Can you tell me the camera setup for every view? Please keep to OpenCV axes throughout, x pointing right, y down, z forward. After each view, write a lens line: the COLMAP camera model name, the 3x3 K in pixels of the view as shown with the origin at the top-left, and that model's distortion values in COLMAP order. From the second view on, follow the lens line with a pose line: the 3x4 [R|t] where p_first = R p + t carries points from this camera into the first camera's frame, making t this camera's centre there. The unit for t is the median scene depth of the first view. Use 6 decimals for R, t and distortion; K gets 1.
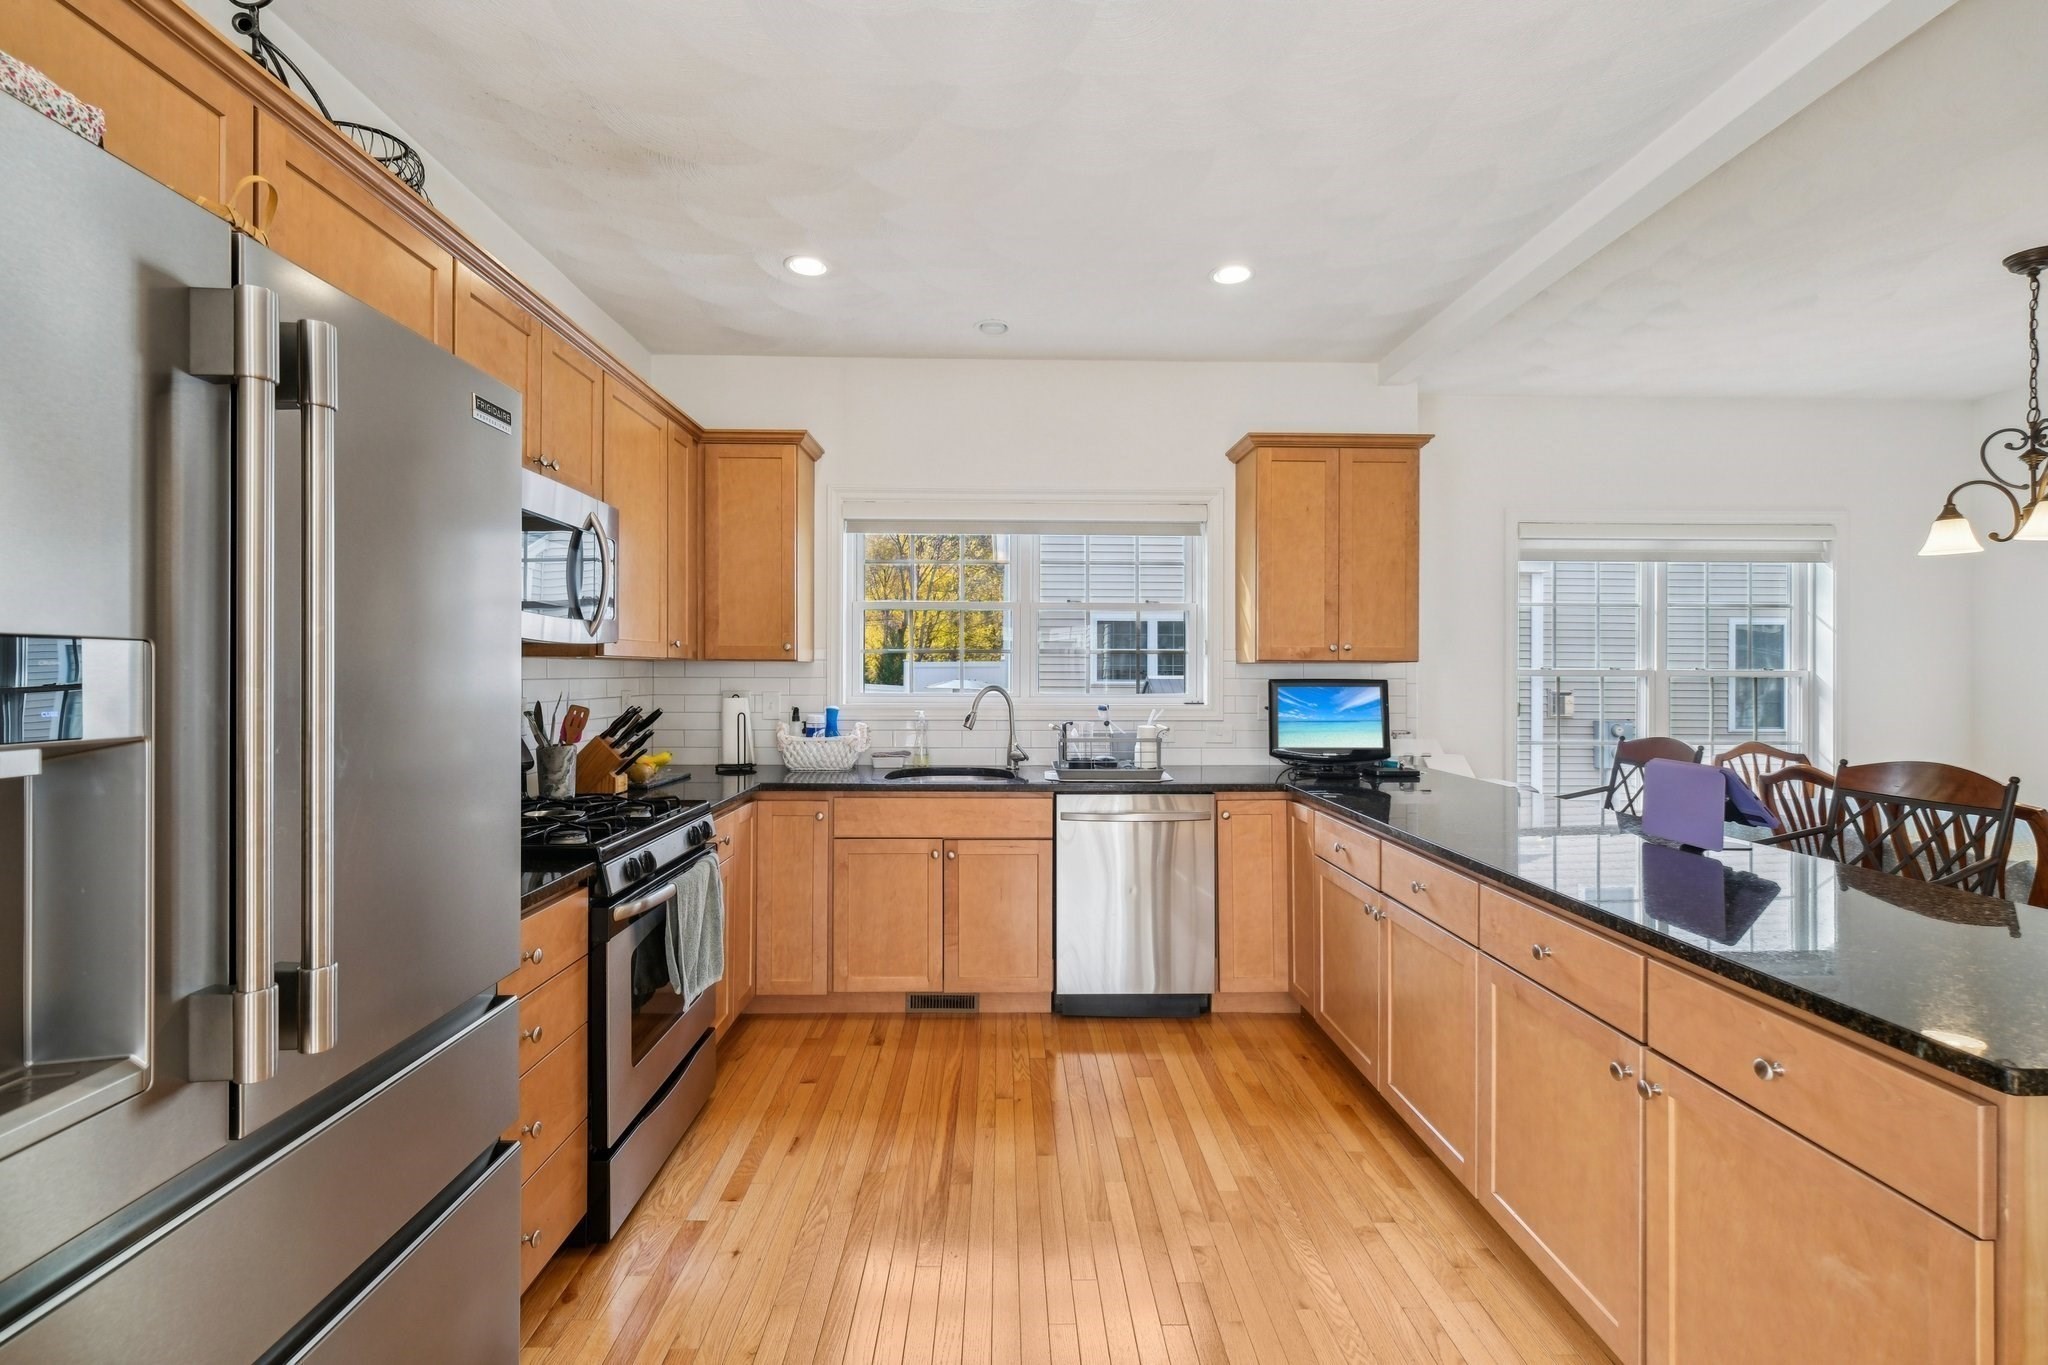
lens RADIAL K [[891.0, 0, 1024.0], [0, 891.0, 682.5], [0, 0, 1]] dist [-0.000401, -0.000100]
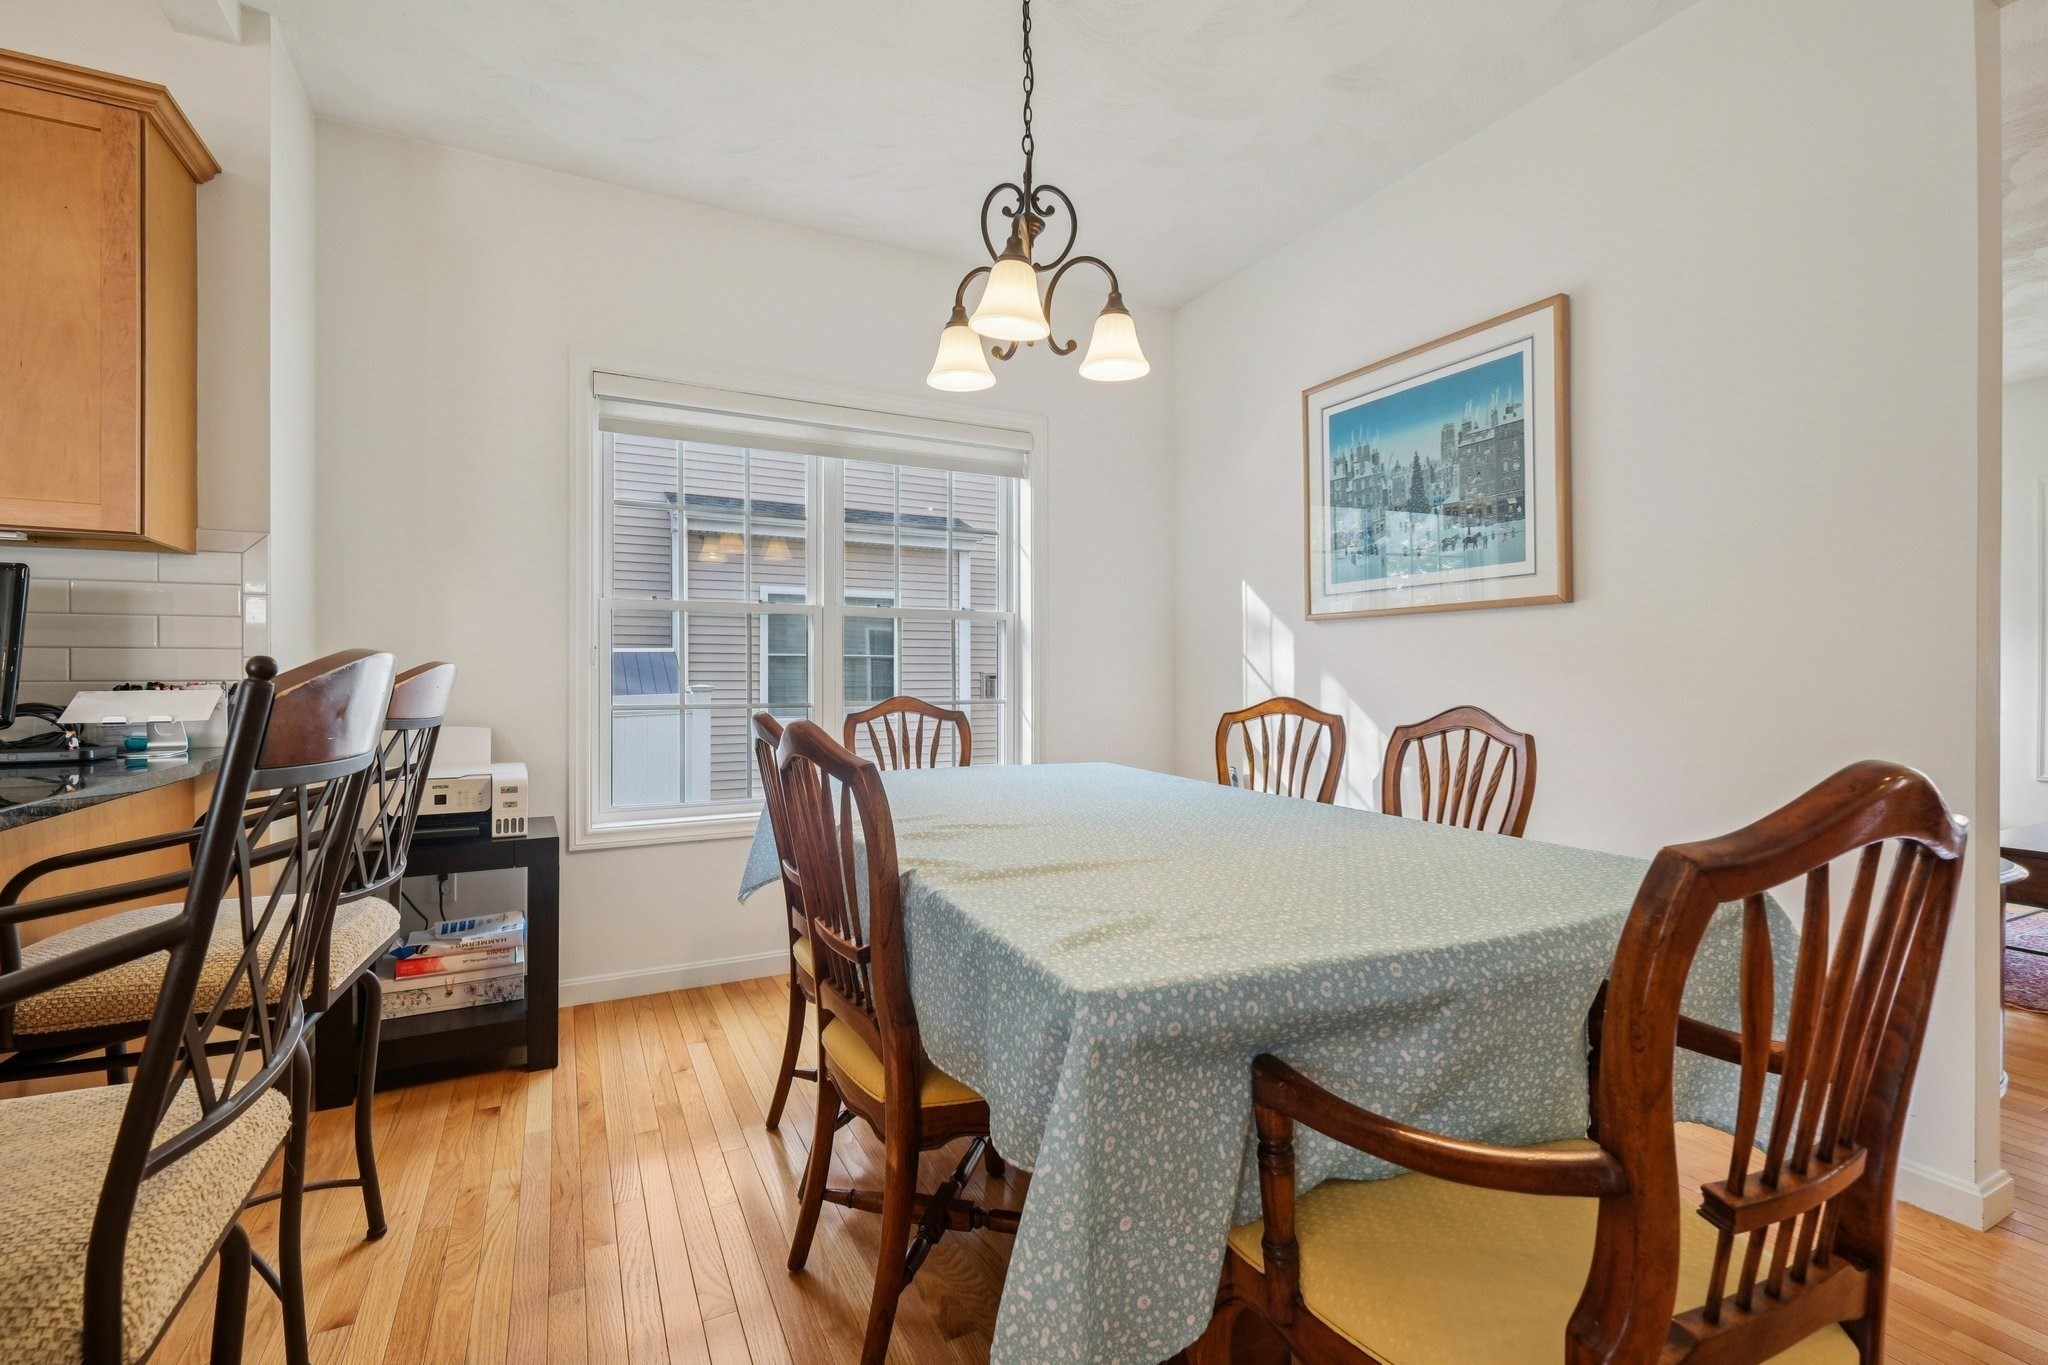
lens RADIAL K [[891.0, 0, 1024.0], [0, 891.0, 682.5], [0, 0, 1]] dist [-0.000401, -0.000100]
pose [[0.896953, -0.008931, 0.442036, 0.718866], [0.008675, 0.999959, 0.002602, 0.068003], [-0.442041, 0.001501, 0.896994, 0.355781]]
